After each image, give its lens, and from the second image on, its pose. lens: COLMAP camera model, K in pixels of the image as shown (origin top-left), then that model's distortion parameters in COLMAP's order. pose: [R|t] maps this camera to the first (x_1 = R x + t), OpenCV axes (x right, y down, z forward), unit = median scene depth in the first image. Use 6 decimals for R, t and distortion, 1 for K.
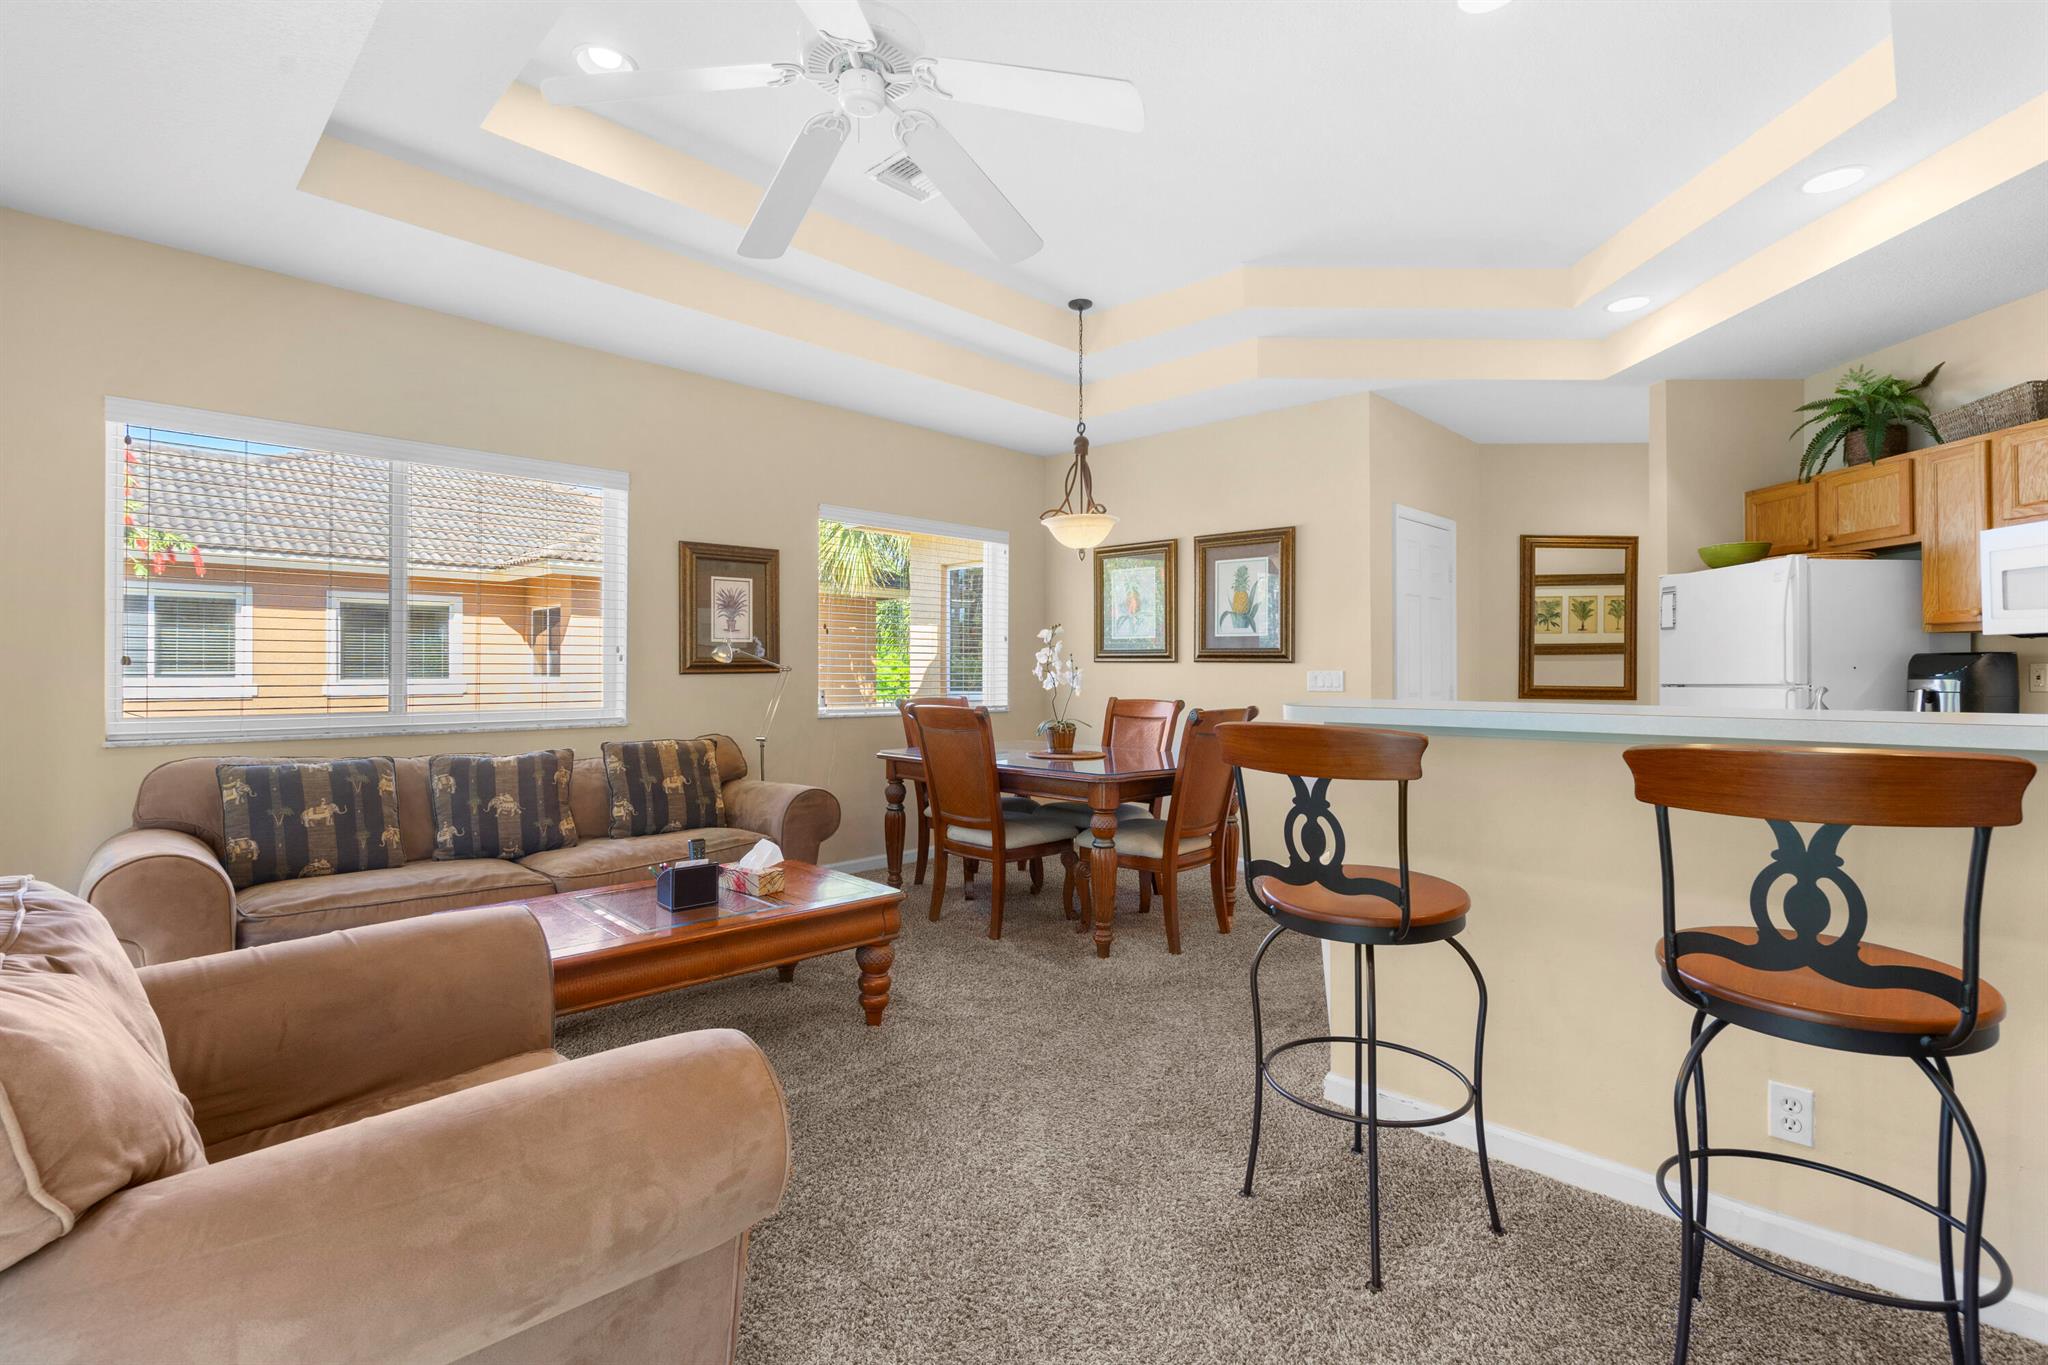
lens RADIAL K [[934.4, 0, 1006.7], [0, 934.4, 664.4], [0, 0, 1]] dist [-0.000501, 0.000134]
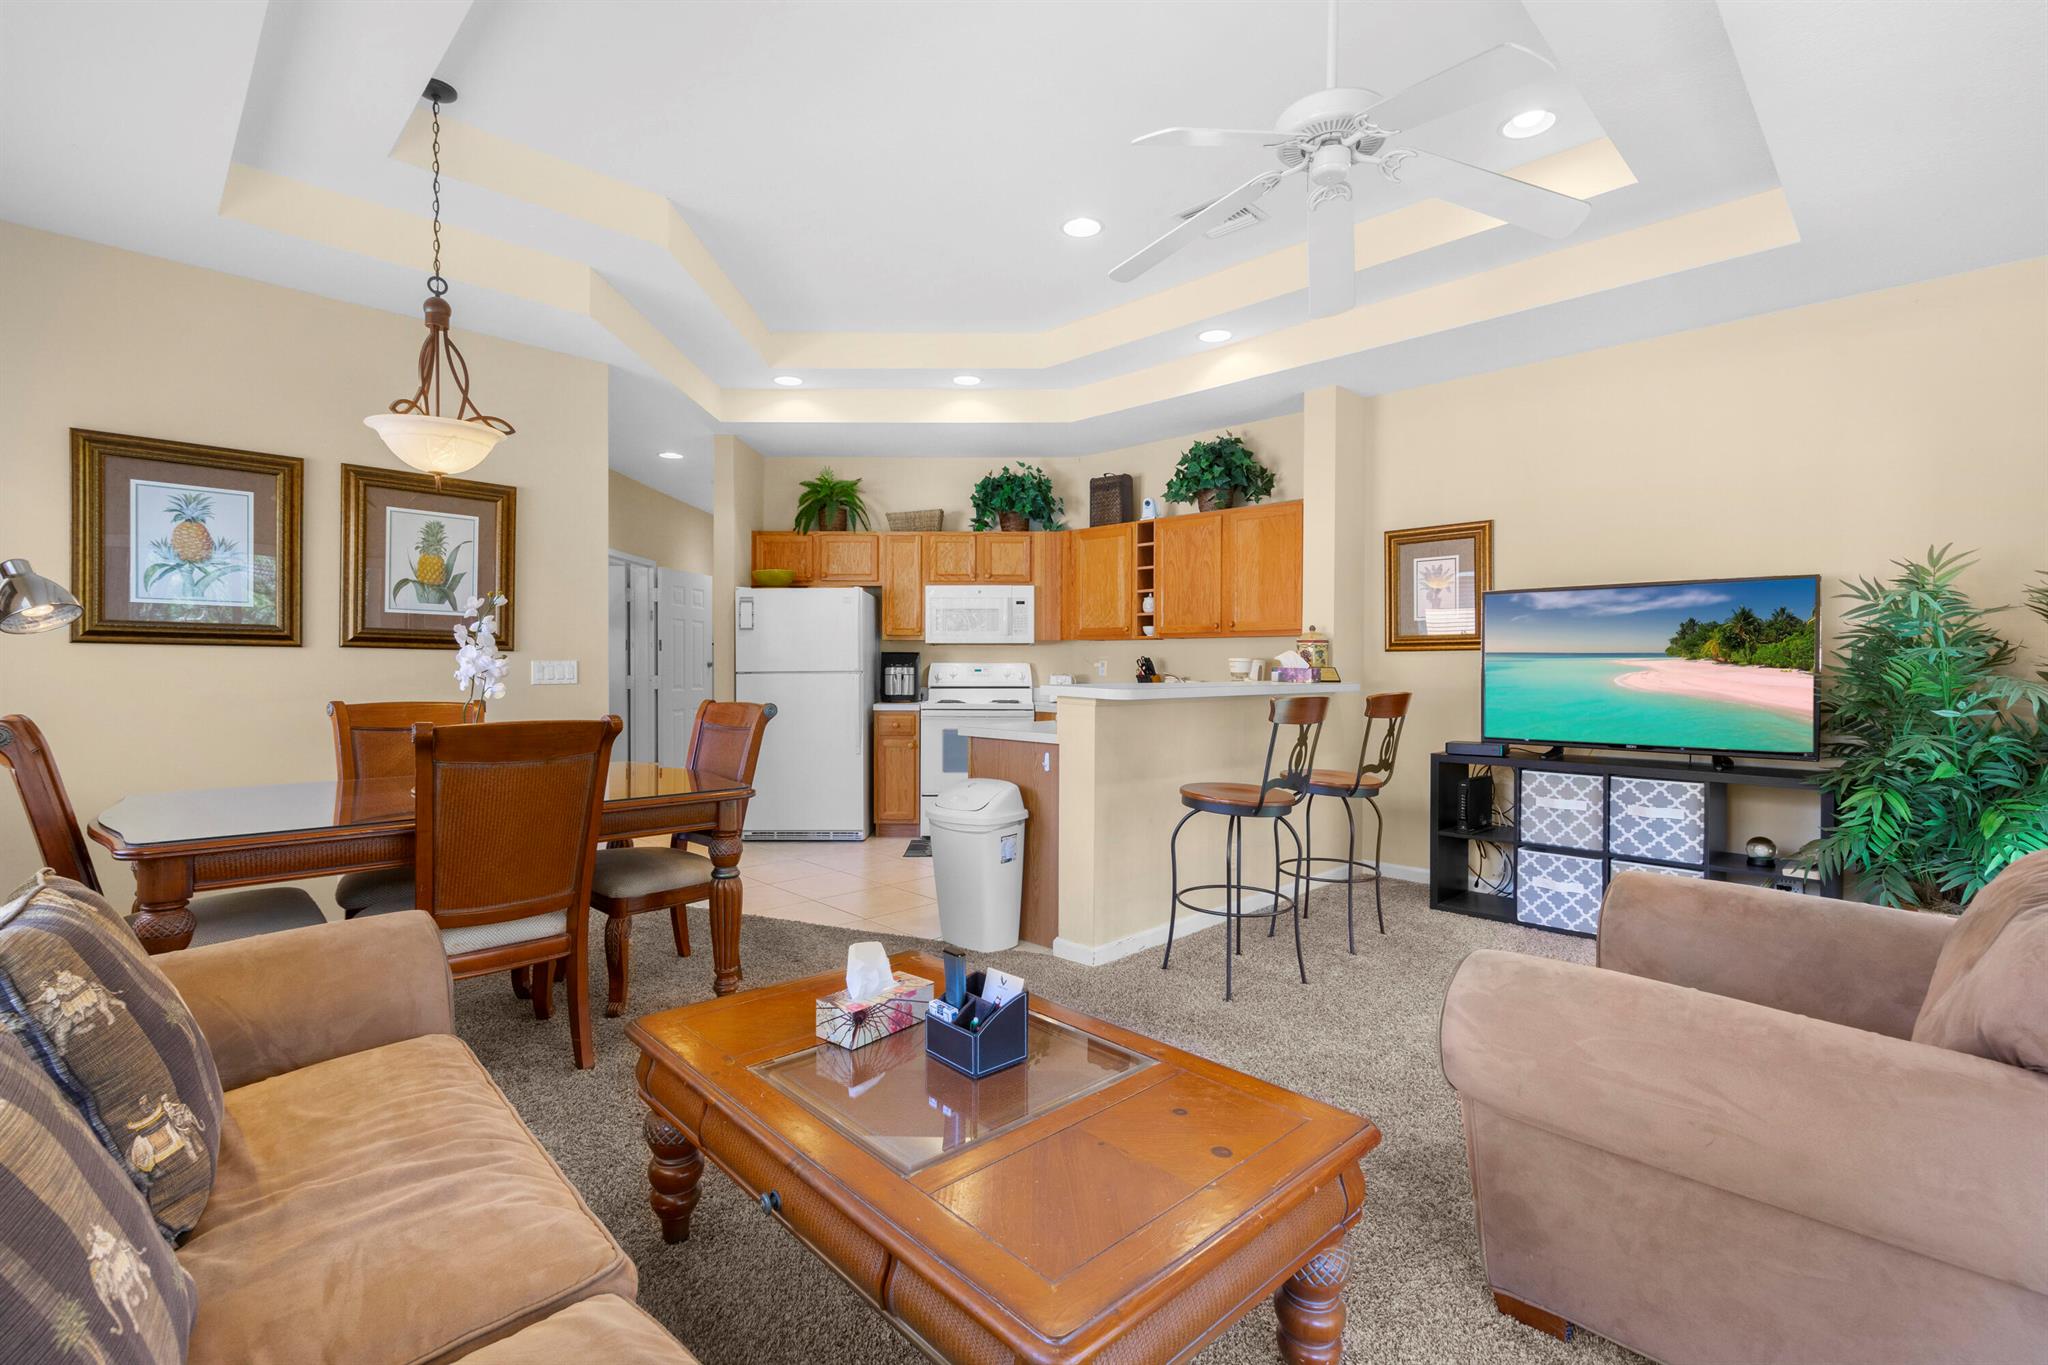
lens RADIAL K [[937.4, 0, 1005.0], [0, 937.4, 677.6], [0, 0, 1]] dist [-0.001170, -0.000476]
pose [[0.017129, -0.015104, 0.999739, -0.627317], [-0.013149, 0.999796, 0.015330, 0.004422], [-0.999767, -0.013408, 0.016927, 0.654278]]
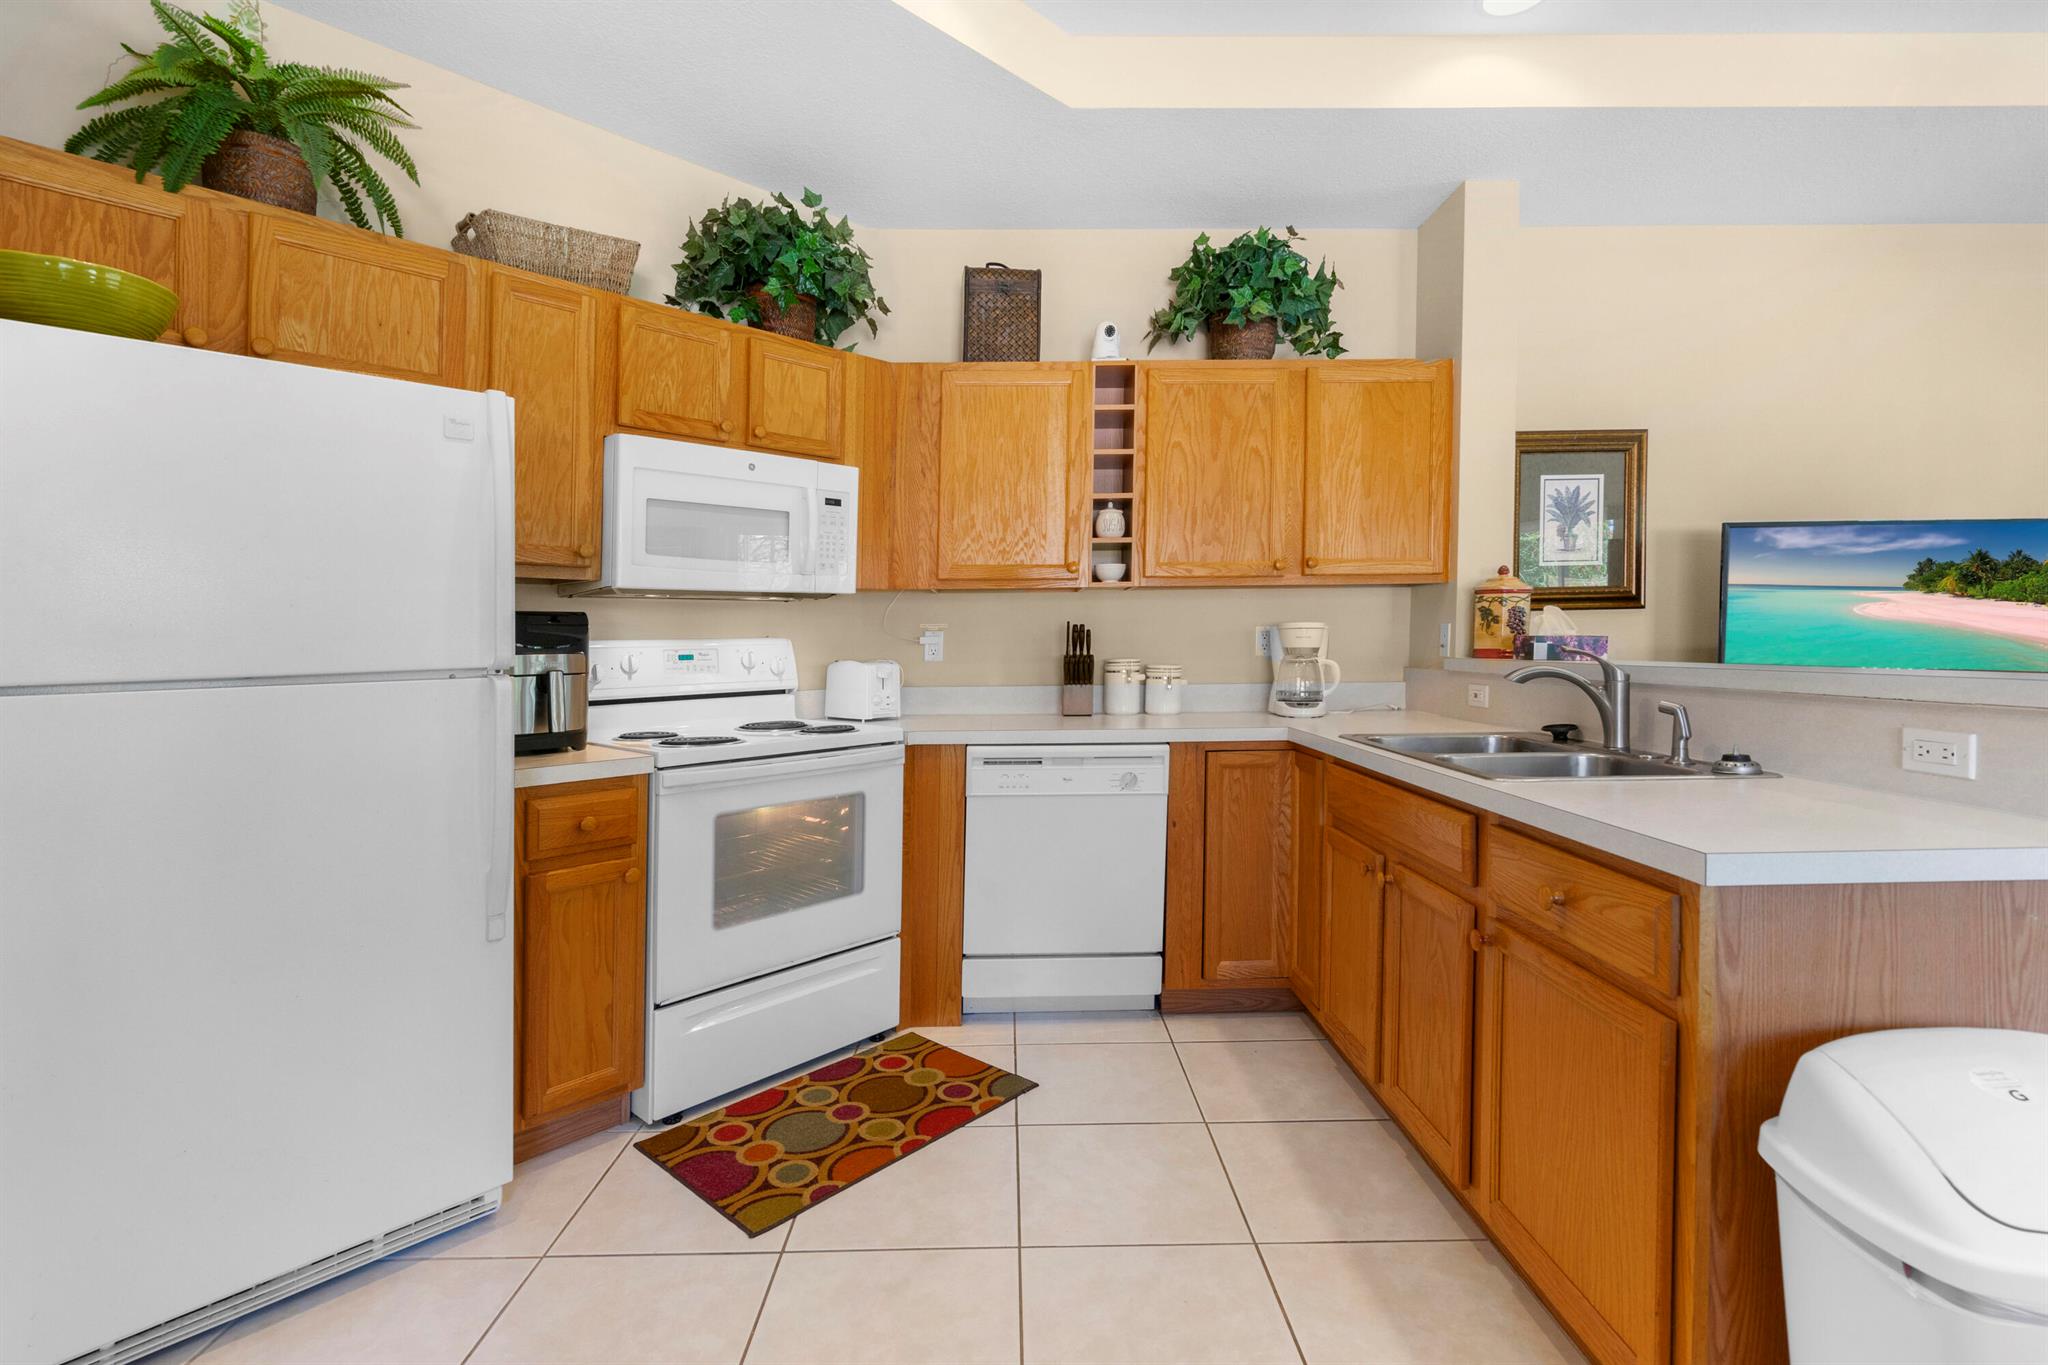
lens RADIAL K [[956.5, 0, 1060.9], [0, 956.5, 635.1], [0, 0, 1]] dist [-0.001373, 0.000127]
pose [[-0.725920, 0.011246, 0.687687, 0.271245], [0.005263, 0.999928, -0.010795, 0.010191], [-0.687759, -0.004217, -0.725927, 1.030582]]
